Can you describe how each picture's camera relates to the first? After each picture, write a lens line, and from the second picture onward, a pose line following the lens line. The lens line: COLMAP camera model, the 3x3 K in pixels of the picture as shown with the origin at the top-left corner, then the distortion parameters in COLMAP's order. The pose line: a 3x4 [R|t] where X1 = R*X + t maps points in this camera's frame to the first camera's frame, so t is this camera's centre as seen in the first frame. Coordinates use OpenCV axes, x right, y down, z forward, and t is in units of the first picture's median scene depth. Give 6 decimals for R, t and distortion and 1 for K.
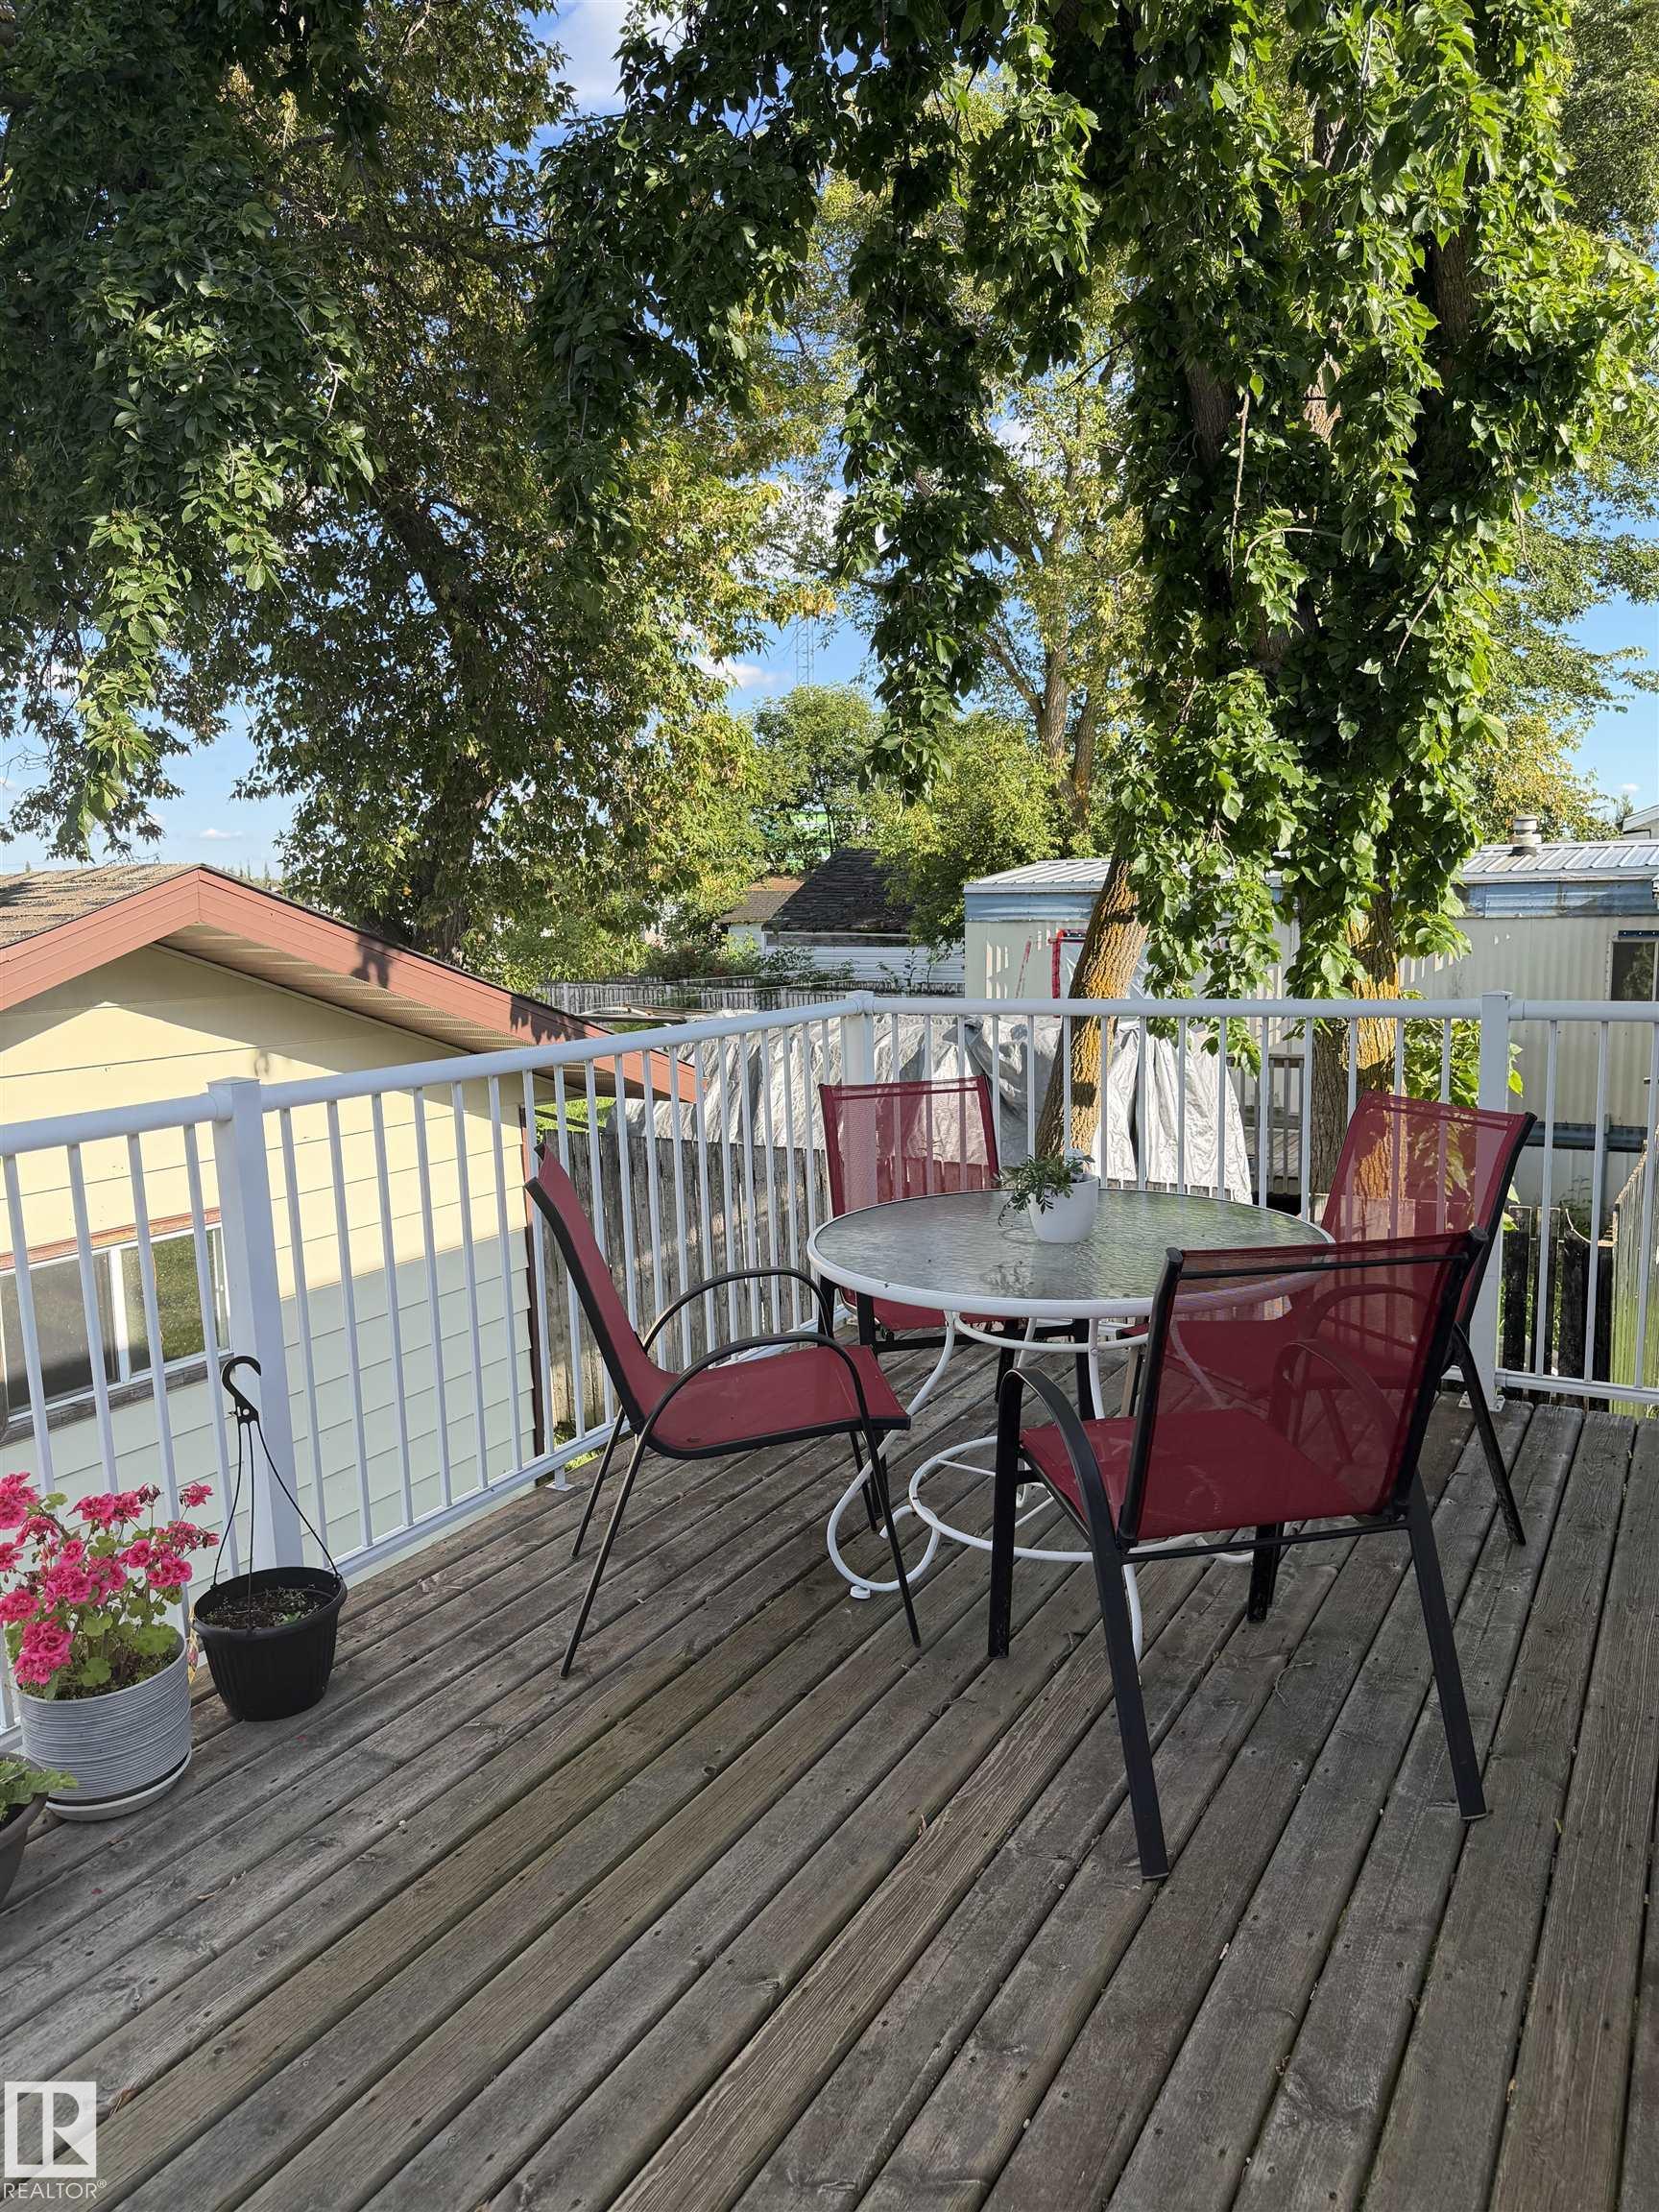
lens RADIAL K [[1602.6, 0, 825.6], [0, 1602.6, 1122.5], [0, 0, 1]] dist [0.022142, -0.028081]
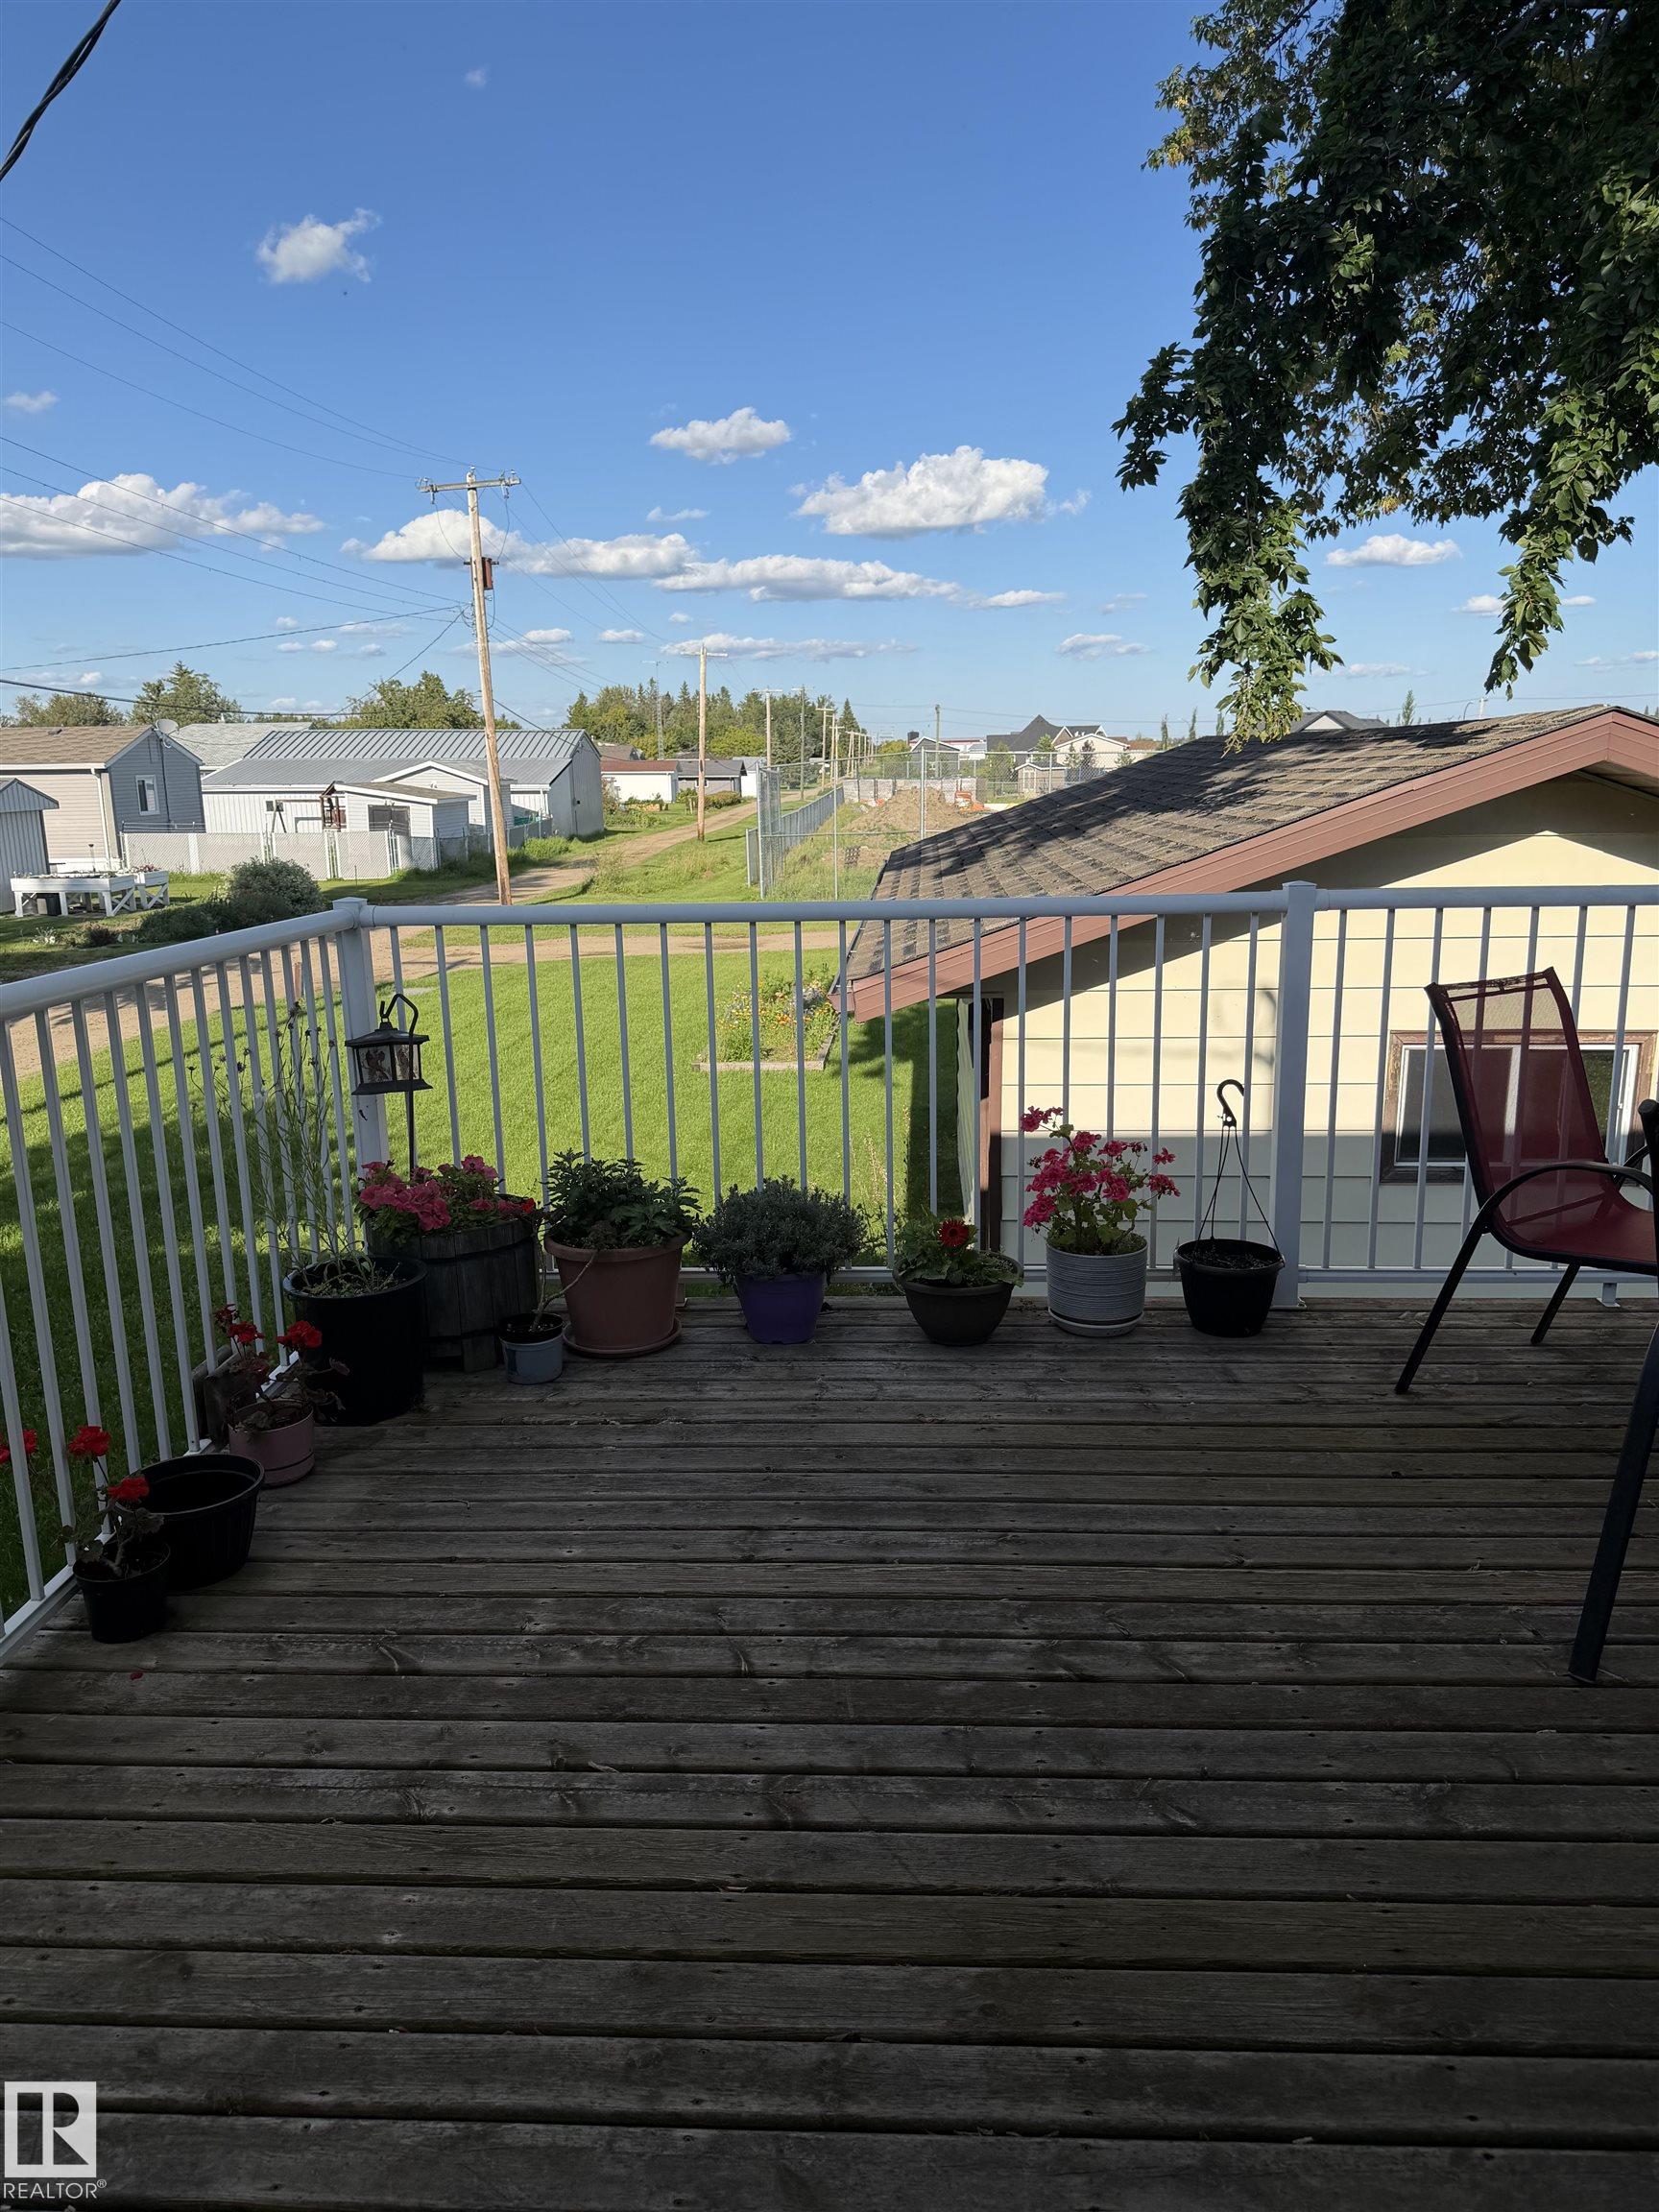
lens RADIAL K [[1602.6, 0, 810.0], [0, 1602.6, 1163.6], [0, 0, 1]] dist [0.022142, -0.028081]
pose [[0.441044, 0.238497, -0.865216, 0.722681], [-0.125279, 0.970967, 0.203786, -0.024100], [0.888699, 0.018515, 0.458118, 0.024759]]
